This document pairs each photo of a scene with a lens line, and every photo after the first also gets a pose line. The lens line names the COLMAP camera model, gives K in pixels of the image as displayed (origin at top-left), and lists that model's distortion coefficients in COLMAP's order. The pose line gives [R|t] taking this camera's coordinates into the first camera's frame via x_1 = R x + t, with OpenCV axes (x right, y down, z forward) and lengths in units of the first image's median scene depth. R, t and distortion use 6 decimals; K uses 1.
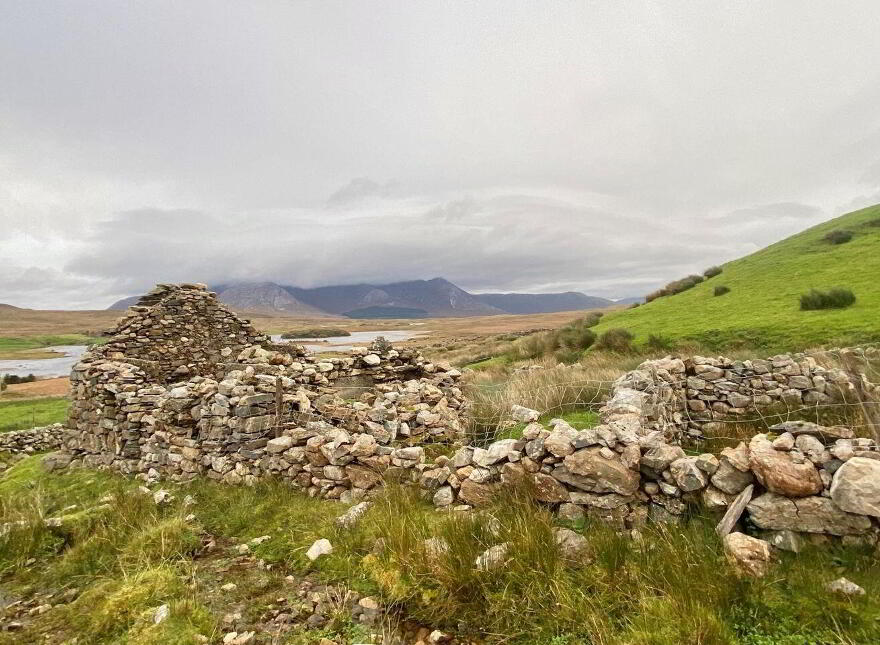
lens RADIAL K [[502.7, 0, 439.8], [0, 502.7, 310.8], [0, 0, 1]] dist [0.050441, -0.041691]
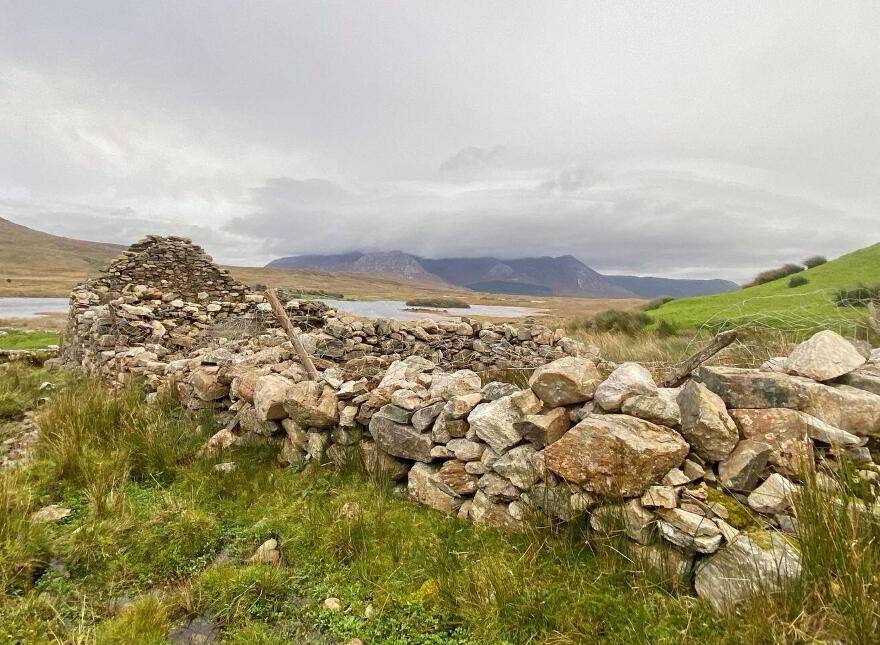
lens RADIAL K [[502.7, 0, 436.9], [0, 502.7, 323.3], [0, 0, 1]] dist [0.050441, -0.041691]
pose [[0.966147, 0.088145, -0.242467, 0.195654], [-0.069666, 0.994046, 0.083778, 0.003435], [0.248408, -0.064050, 0.966536, -0.012489]]
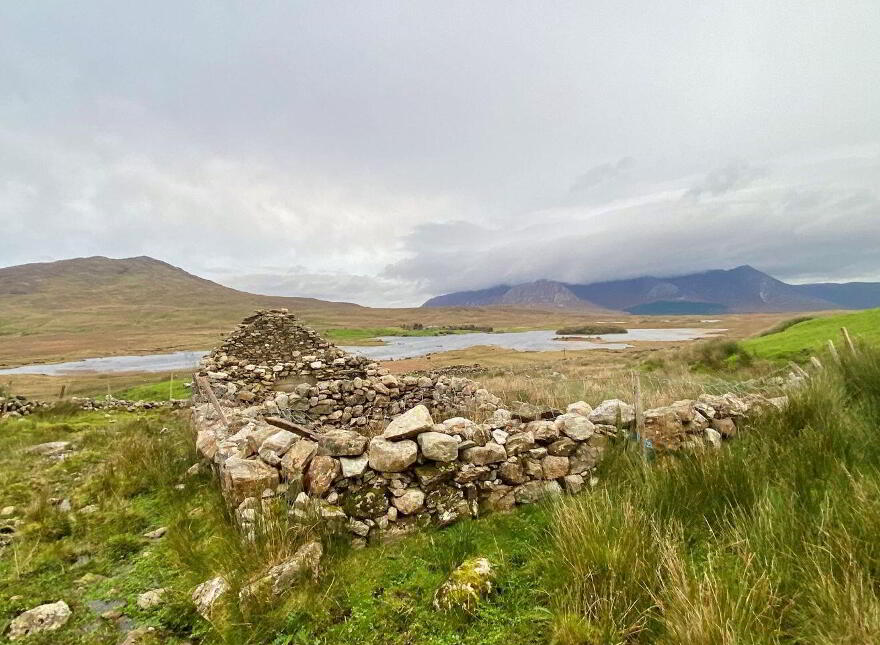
lens RADIAL K [[502.7, 0, 443.1], [0, 502.7, 329.5], [0, 0, 1]] dist [0.050441, -0.041691]
pose [[0.859276, 0.015875, -0.511266, 0.346596], [0.007433, 0.999025, 0.043513, -0.025500], [0.511458, -0.041190, 0.858320, -0.031868]]
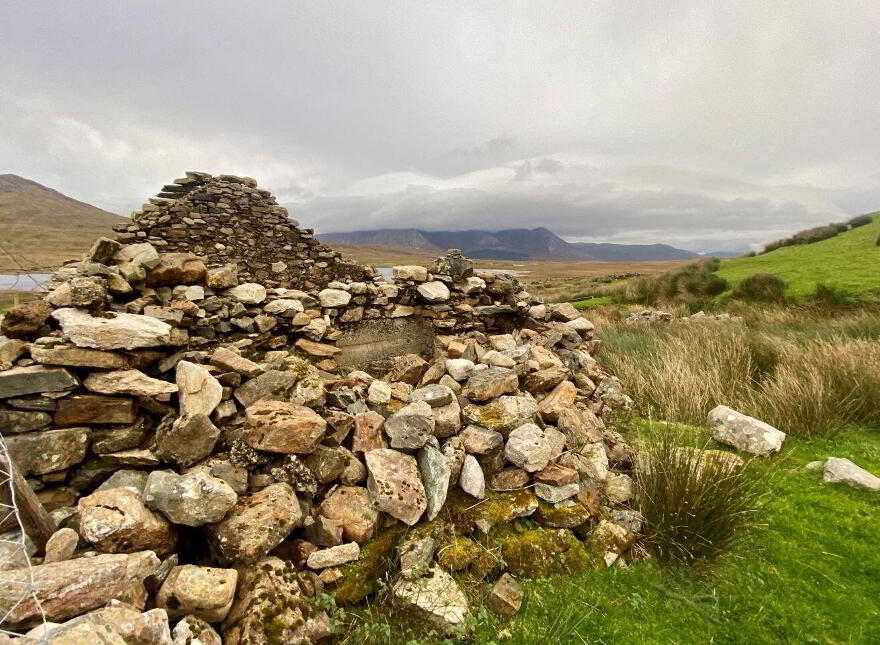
lens RADIAL K [[387.8, 0, 437.1], [0, 387.8, 326.2], [0, 0, 1]] dist [0.020170, -0.018152]
pose [[0.967010, 0.095381, -0.236206, -0.010614], [-0.049775, 0.980130, 0.192008, 0.019910], [0.249827, -0.173917, 0.952544, 0.217850]]
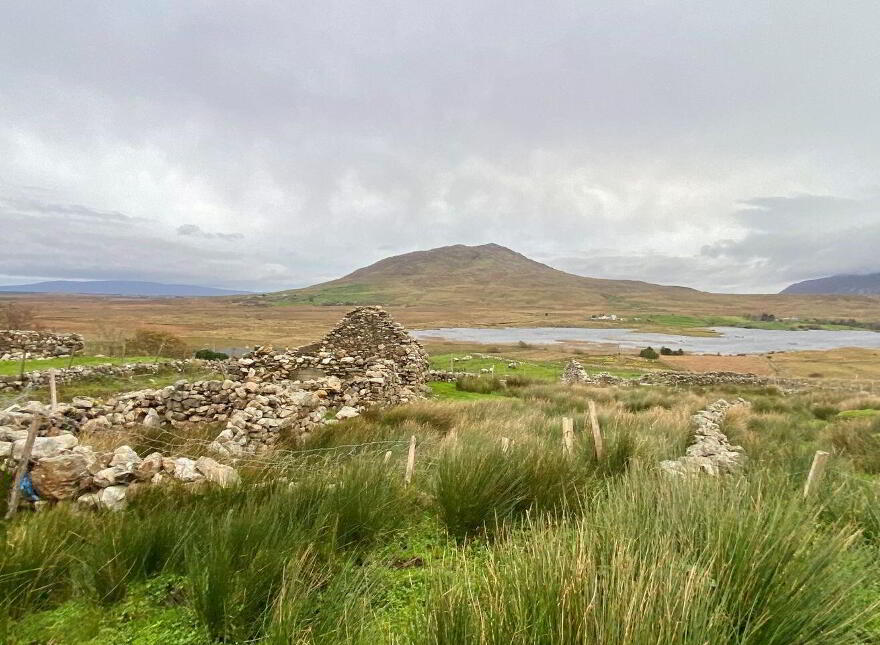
lens RADIAL K [[502.7, 0, 434.4], [0, 502.7, 336.4], [0, 0, 1]] dist [0.050441, -0.041691]
pose [[0.380213, 0.095673, -0.919937, 0.563254], [-0.018961, 0.995233, 0.095667, -0.055831], [0.924705, -0.018931, 0.380214, 0.251765]]
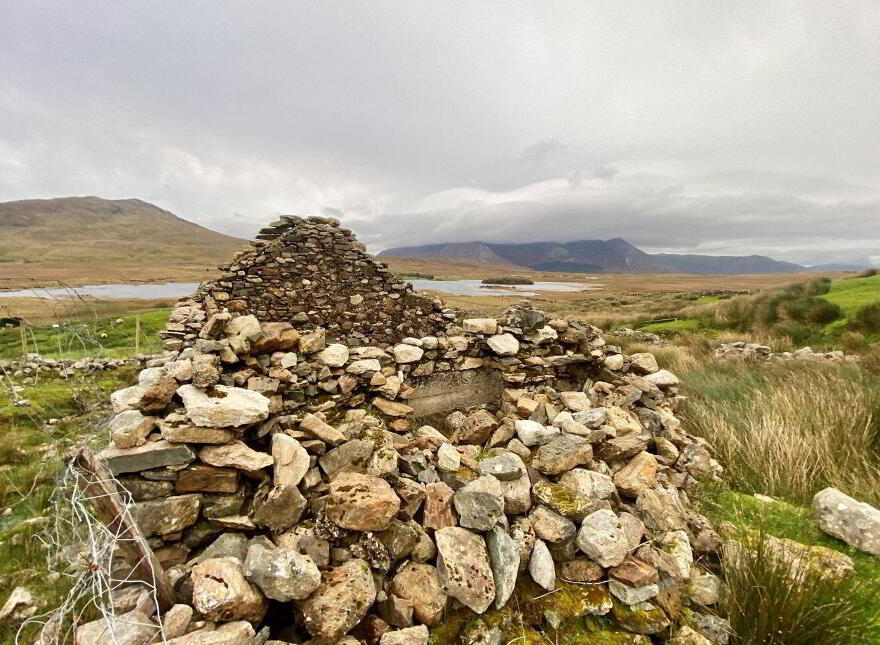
lens RADIAL K [[387.8, 0, 440.4], [0, 387.8, 325.0], [0, 0, 1]] dist [0.020170, -0.018152]
pose [[0.913583, 0.107493, -0.392187, -0.012799], [-0.045064, 0.985252, 0.165069, 0.004089], [0.404147, -0.133131, 0.904954, 0.217267]]
